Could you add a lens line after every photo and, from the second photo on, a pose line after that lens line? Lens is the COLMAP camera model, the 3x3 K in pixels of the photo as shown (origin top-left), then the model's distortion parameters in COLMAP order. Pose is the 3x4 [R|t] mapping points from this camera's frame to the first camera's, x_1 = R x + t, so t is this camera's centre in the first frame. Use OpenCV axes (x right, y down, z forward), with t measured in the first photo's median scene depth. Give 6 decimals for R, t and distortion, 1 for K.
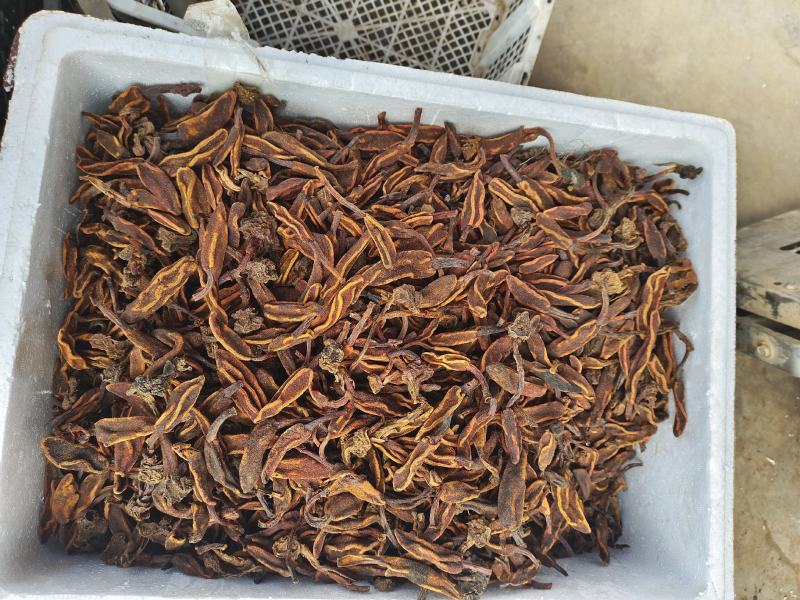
lens RADIAL K [[558.1, 0, 400.0], [0, 558.1, 300.0], [0, 0, 1]] dist [0.035411, -0.037291]
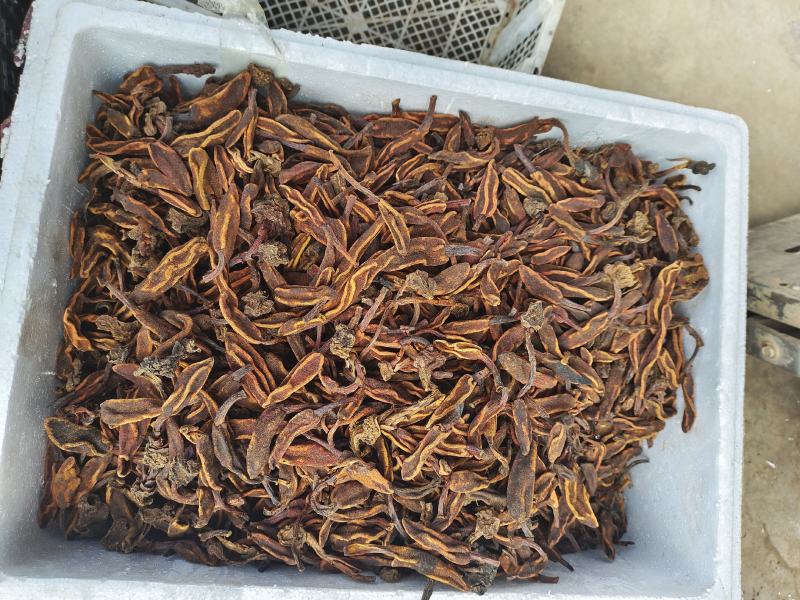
lens RADIAL K [[558.1, 0, 400.0], [0, 558.1, 300.0], [0, 0, 1]] dist [0.035411, -0.037291]
pose [[0.999710, 0.021503, 0.010877, -0.030803], [-0.021418, 0.999740, -0.007819, 0.030259], [-0.011042, 0.007584, 0.999910, 0.010526]]
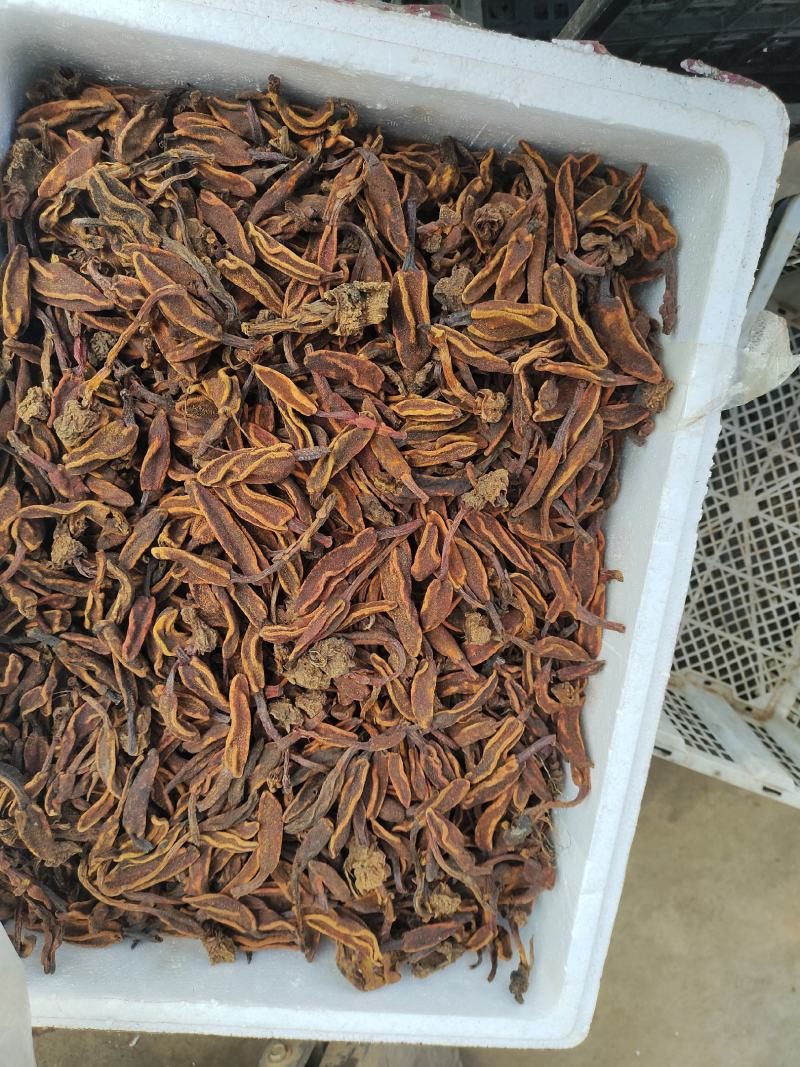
lens RADIAL K [[744.3, 0, 399.0], [0, 744.3, 527.3], [0, 0, 1]] dist [0.035411, -0.037291]
pose [[-0.053617, 0.998402, 0.017836, -0.104351], [-0.998533, -0.053472, -0.008480, -0.035484], [-0.007513, -0.018265, 0.999805, 0.034814]]
